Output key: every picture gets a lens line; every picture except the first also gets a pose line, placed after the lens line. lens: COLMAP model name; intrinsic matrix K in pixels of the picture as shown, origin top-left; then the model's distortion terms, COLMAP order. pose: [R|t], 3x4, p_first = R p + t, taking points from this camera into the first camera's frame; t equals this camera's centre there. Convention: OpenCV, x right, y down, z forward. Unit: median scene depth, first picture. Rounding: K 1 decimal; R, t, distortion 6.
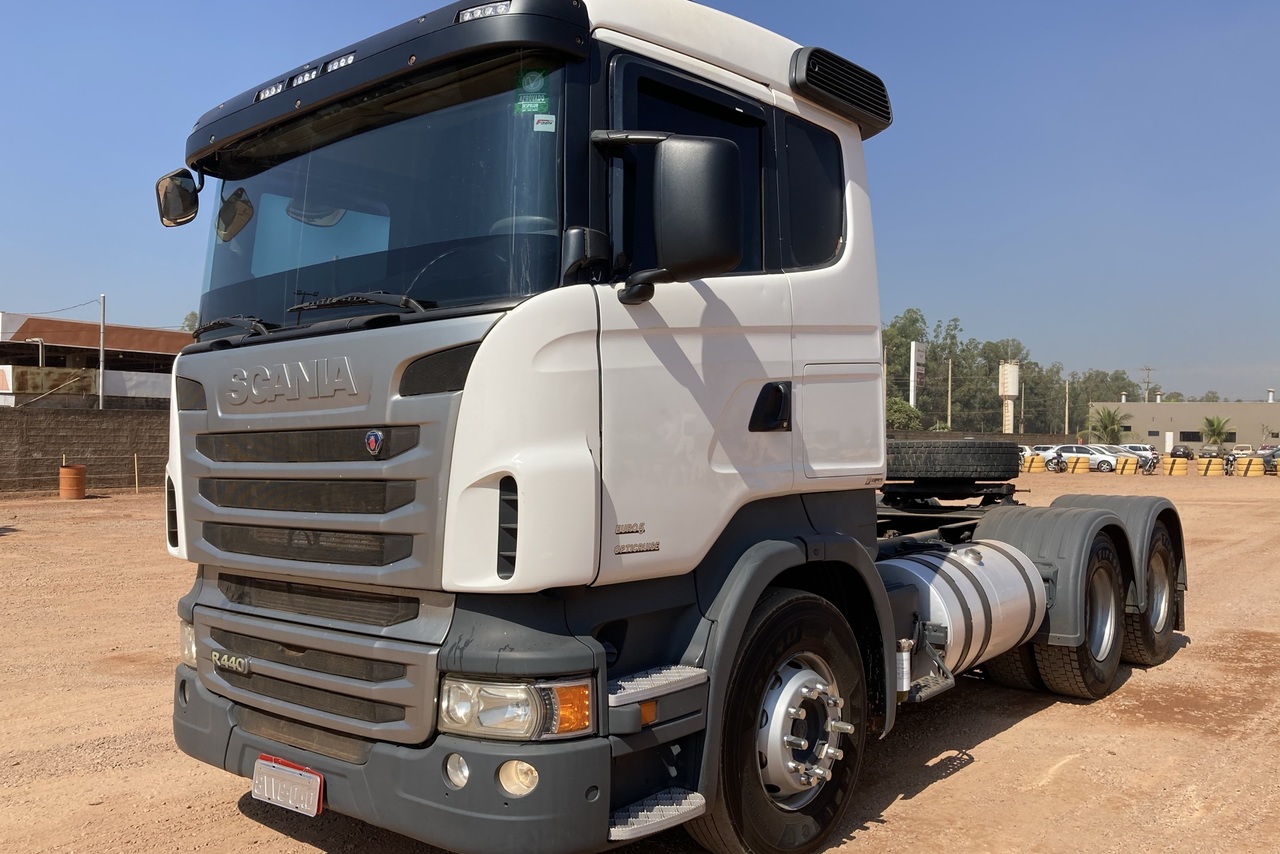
lens RADIAL K [[1029.4, 0, 622.7], [0, 1029.4, 425.1], [0, 0, 1]] dist [0.059031, 0.000599]
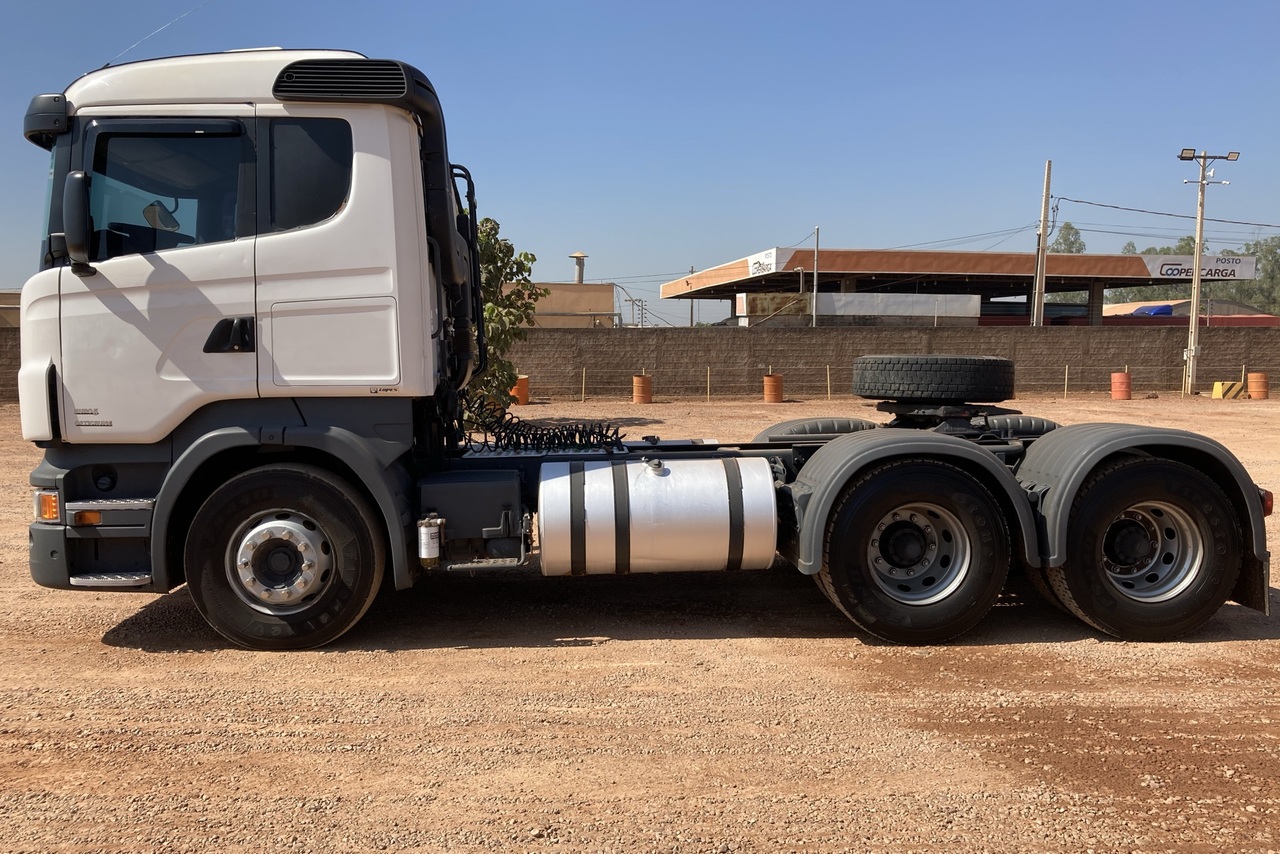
lens RADIAL K [[1029.4, 0, 622.7], [0, 1029.4, 425.1], [0, 0, 1]] dist [0.059031, 0.000599]
pose [[0.686868, 0.048332, -0.725173, 1.533875], [0.013419, 0.996773, 0.079143, 0.000079], [0.726658, -0.064092, 0.684003, 0.379750]]
